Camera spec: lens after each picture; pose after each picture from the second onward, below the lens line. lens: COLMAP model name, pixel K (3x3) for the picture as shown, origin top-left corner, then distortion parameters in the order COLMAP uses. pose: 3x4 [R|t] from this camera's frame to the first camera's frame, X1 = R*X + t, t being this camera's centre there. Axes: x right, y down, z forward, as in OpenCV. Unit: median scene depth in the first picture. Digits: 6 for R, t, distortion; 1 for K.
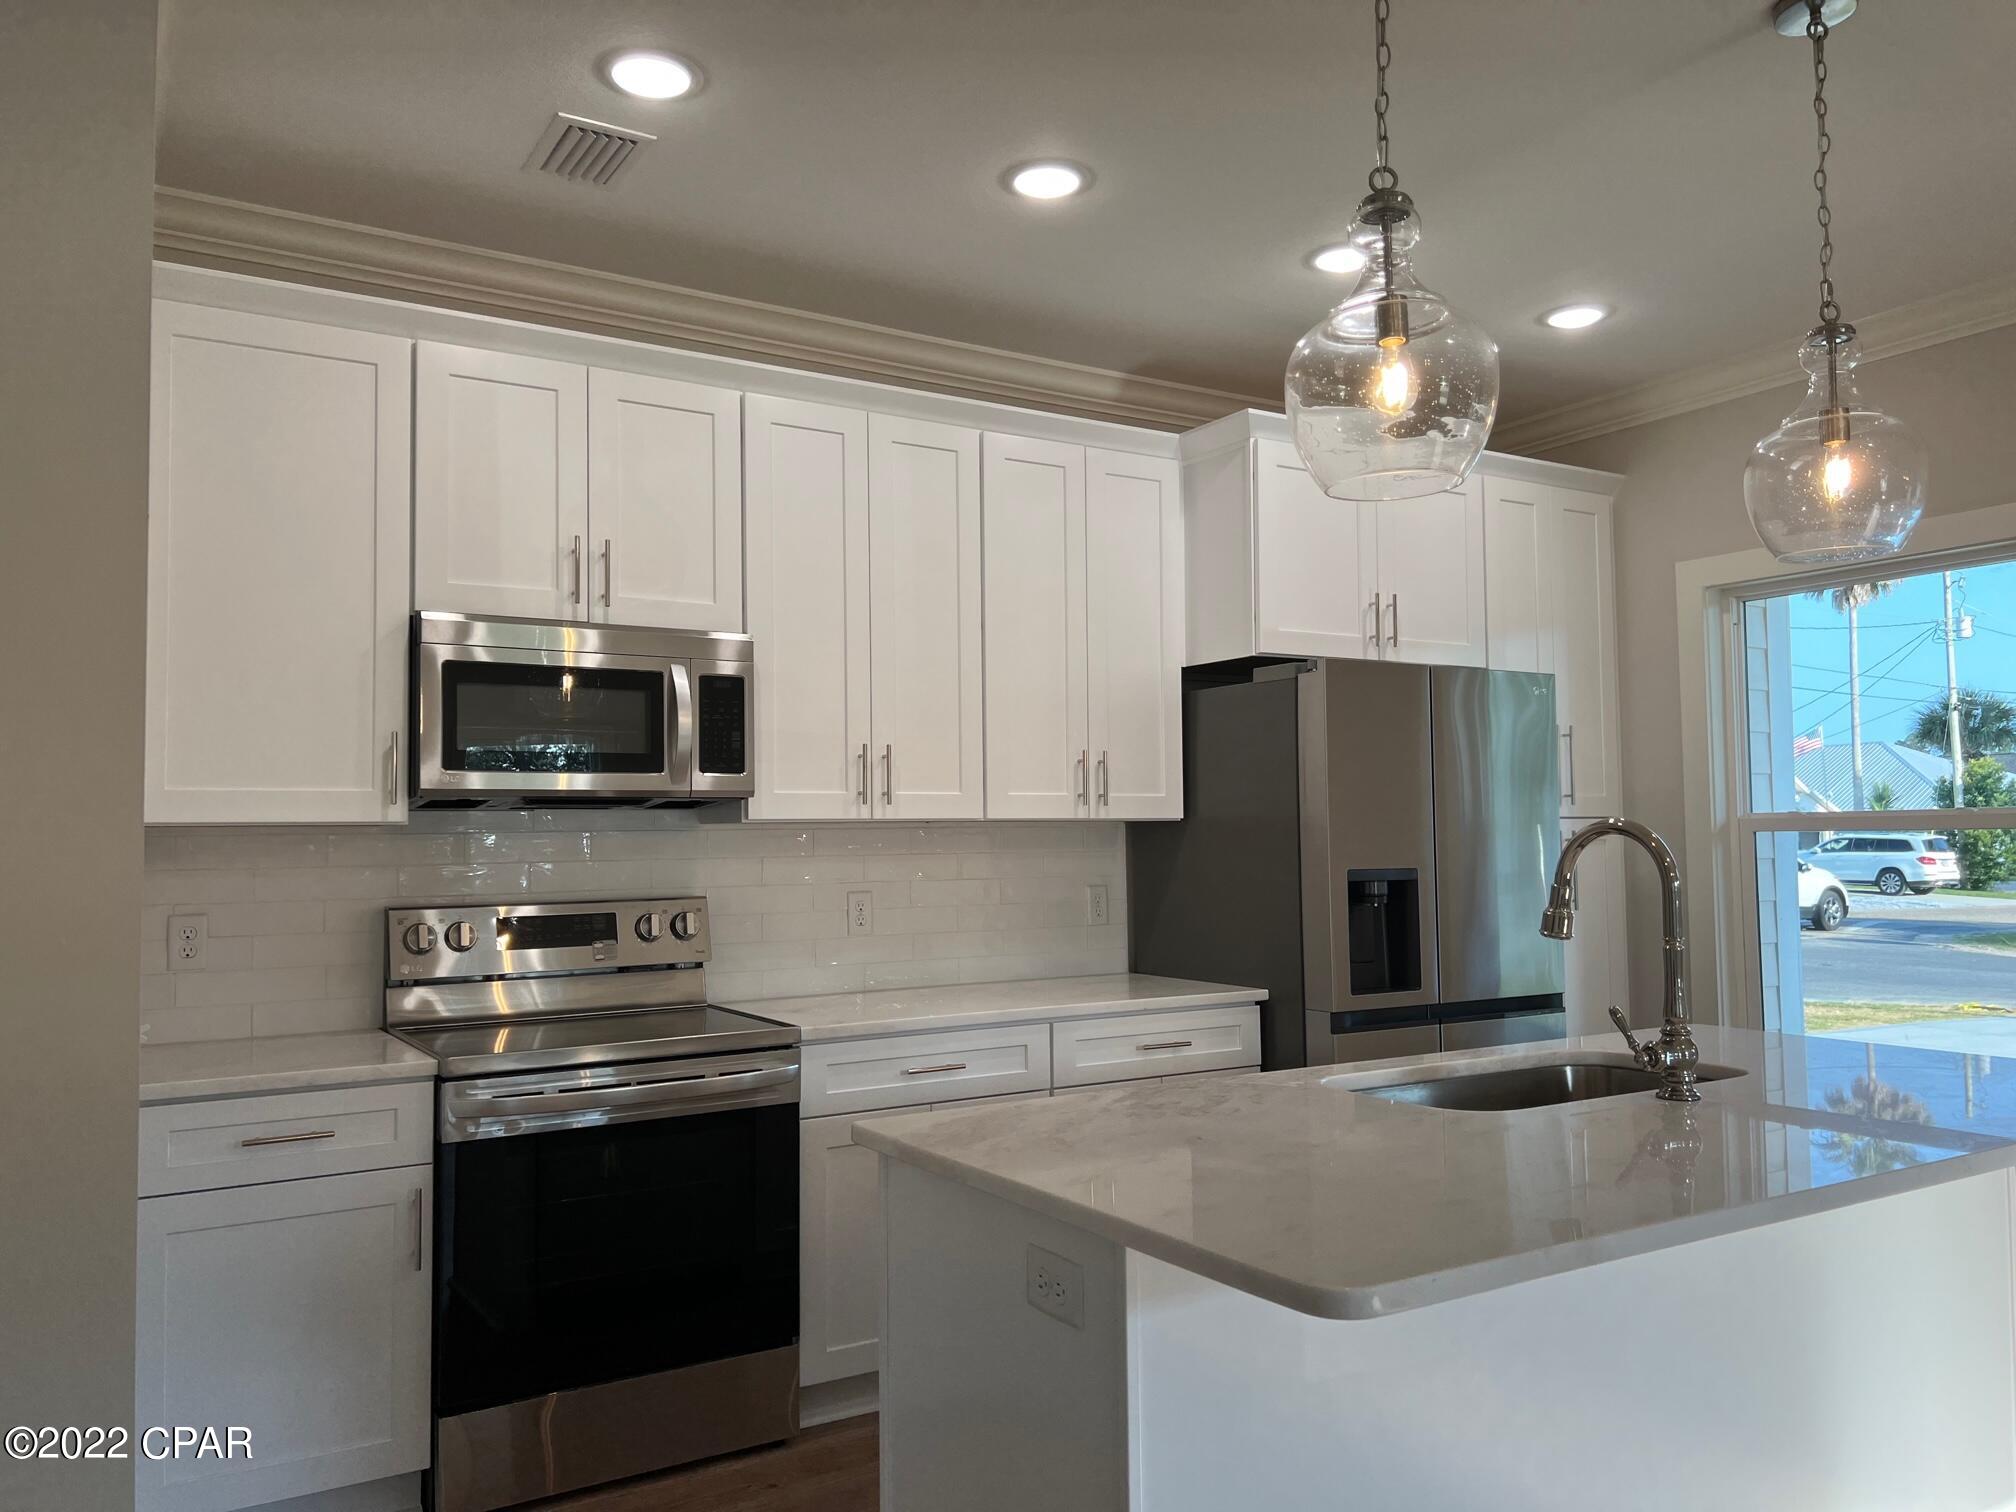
lens RADIAL K [[1510.8, 0, 1008.0], [0, 1510.8, 756.0], [0, 0, 1]] dist [0.027127, -0.003330]
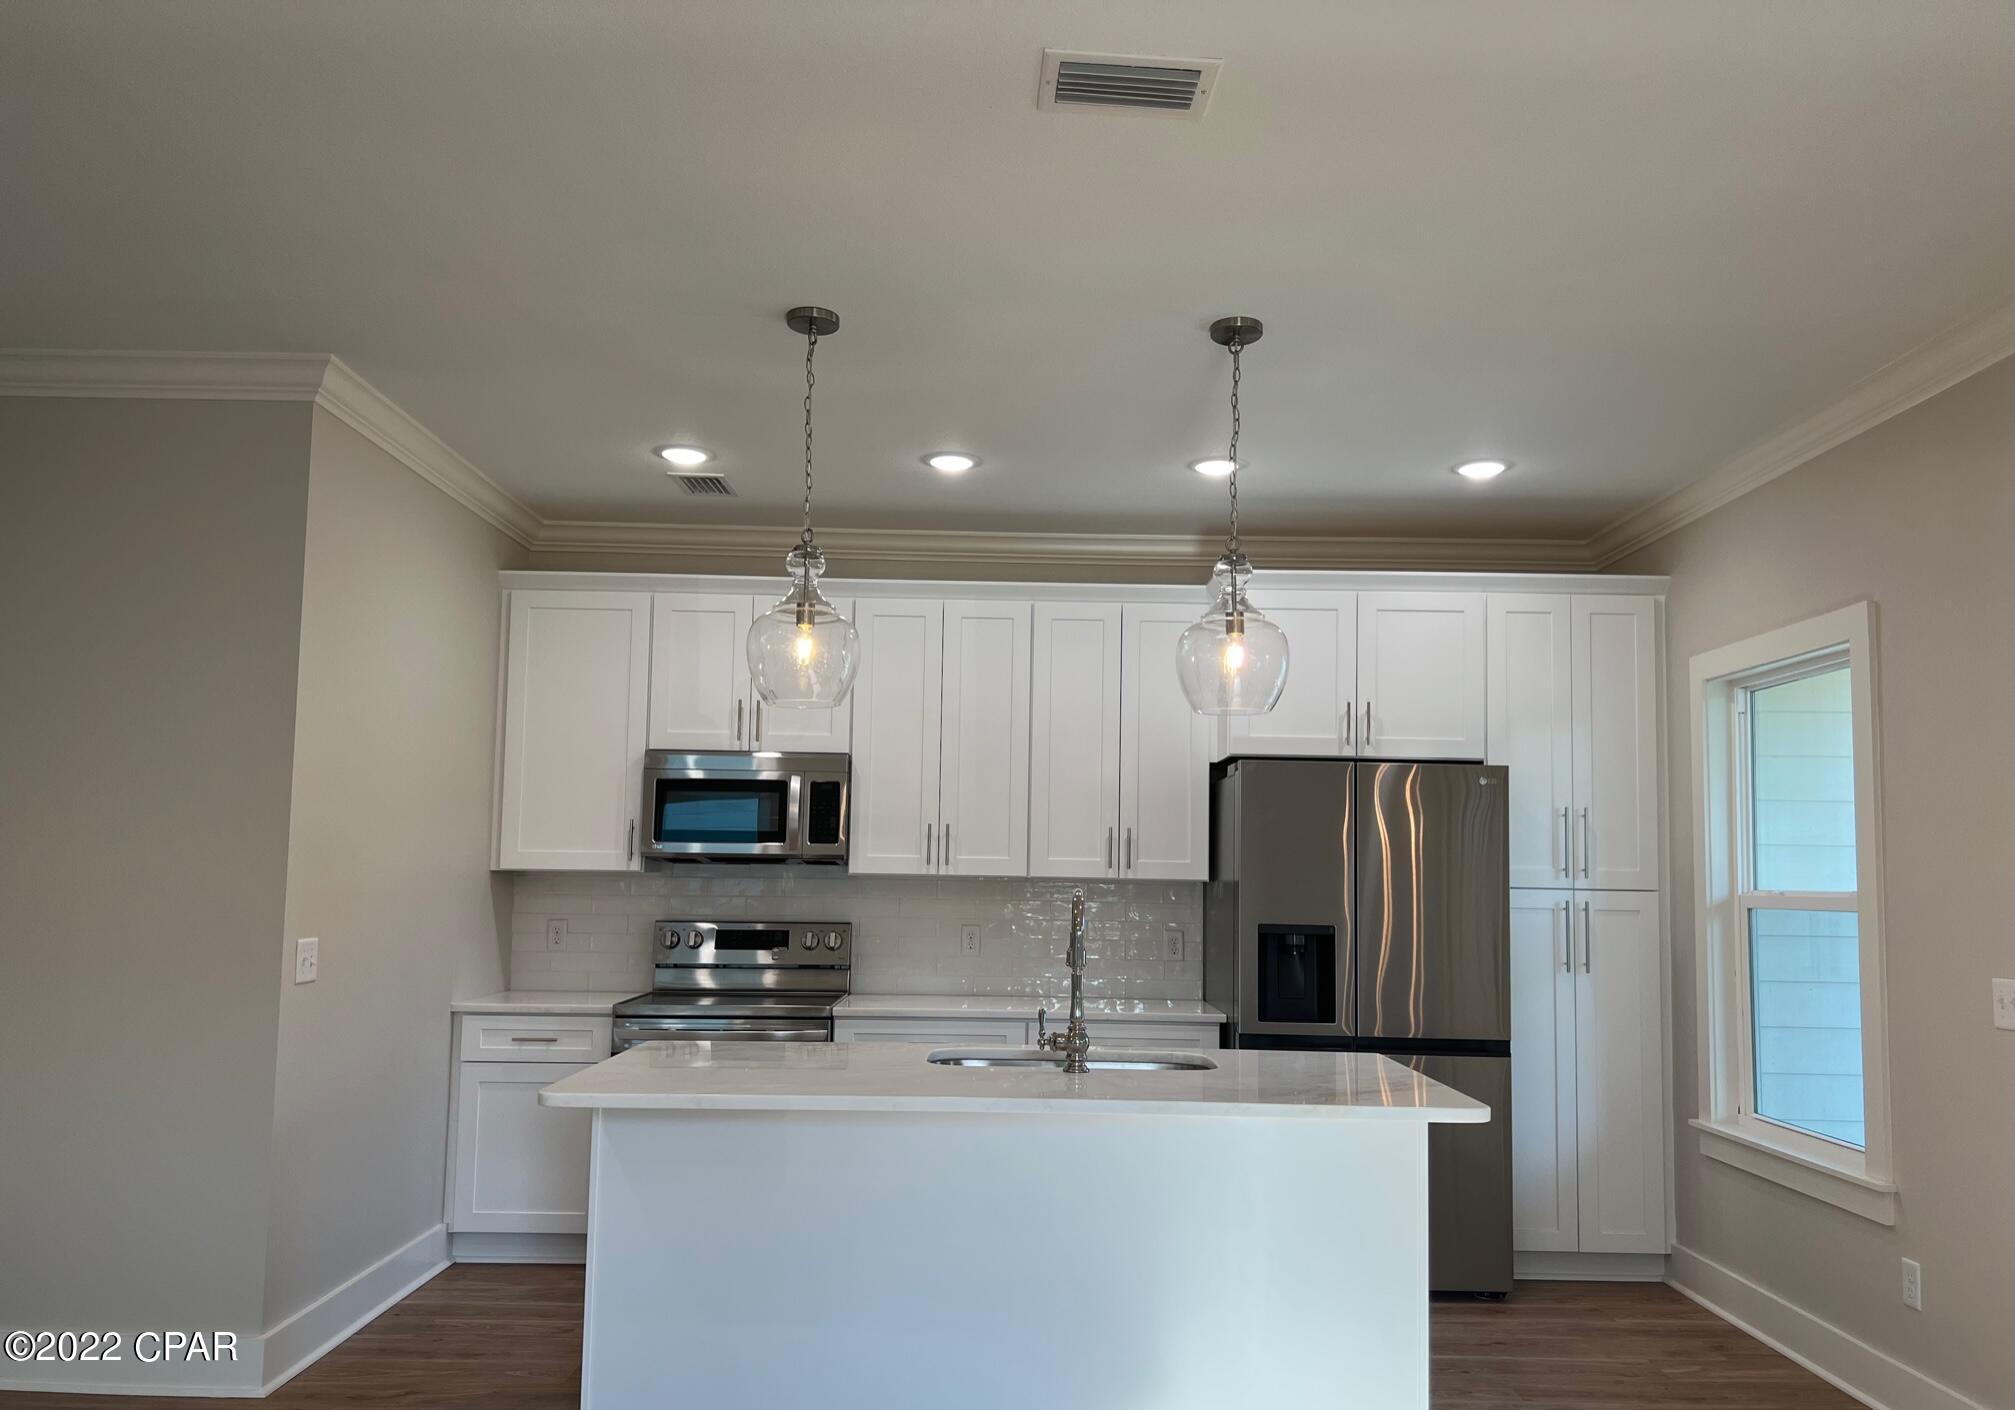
lens RADIAL K [[1518.2, 0, 1007.5], [0, 1518.2, 705.0], [0, 0, 1]] dist [0.044105, -0.000719]
pose [[0.854890, -0.032178, -0.517810, 0.737240], [0.000688, 0.998144, -0.060891, -0.033127], [0.518808, 0.051699, 0.853326, -0.237768]]
